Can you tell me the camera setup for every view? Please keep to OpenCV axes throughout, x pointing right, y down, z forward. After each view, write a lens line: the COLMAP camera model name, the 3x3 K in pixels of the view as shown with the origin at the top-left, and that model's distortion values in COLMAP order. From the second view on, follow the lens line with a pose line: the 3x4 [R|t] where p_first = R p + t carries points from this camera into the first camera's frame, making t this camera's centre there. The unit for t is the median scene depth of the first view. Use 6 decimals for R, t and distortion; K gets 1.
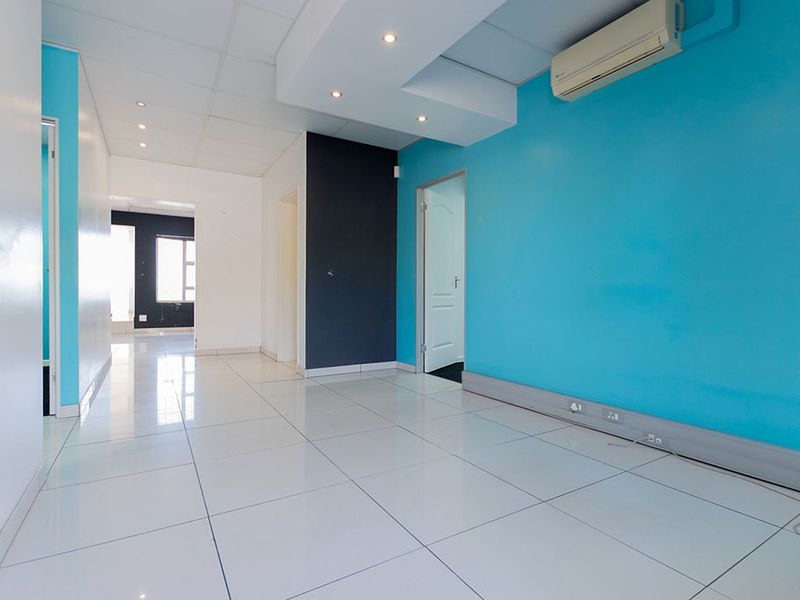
lens RADIAL K [[424.4, 0, 400.9], [0, 424.4, 293.1], [0, 0, 1]] dist [-0.004990, -0.002457]
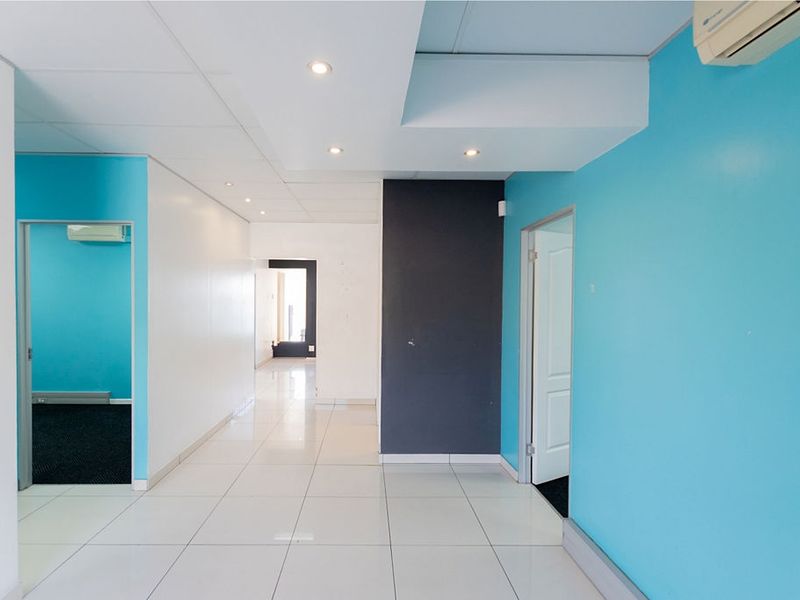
lens RADIAL K [[396.2, 0, 396.4], [0, 396.2, 295.7], [0, 0, 1]] dist [0.003678, 0.000481]
pose [[0.851107, 0.005356, -0.524965, 0.223712], [0.006445, 0.999766, 0.020649, -0.158015], [0.524953, -0.020958, 0.850873, 0.314710]]
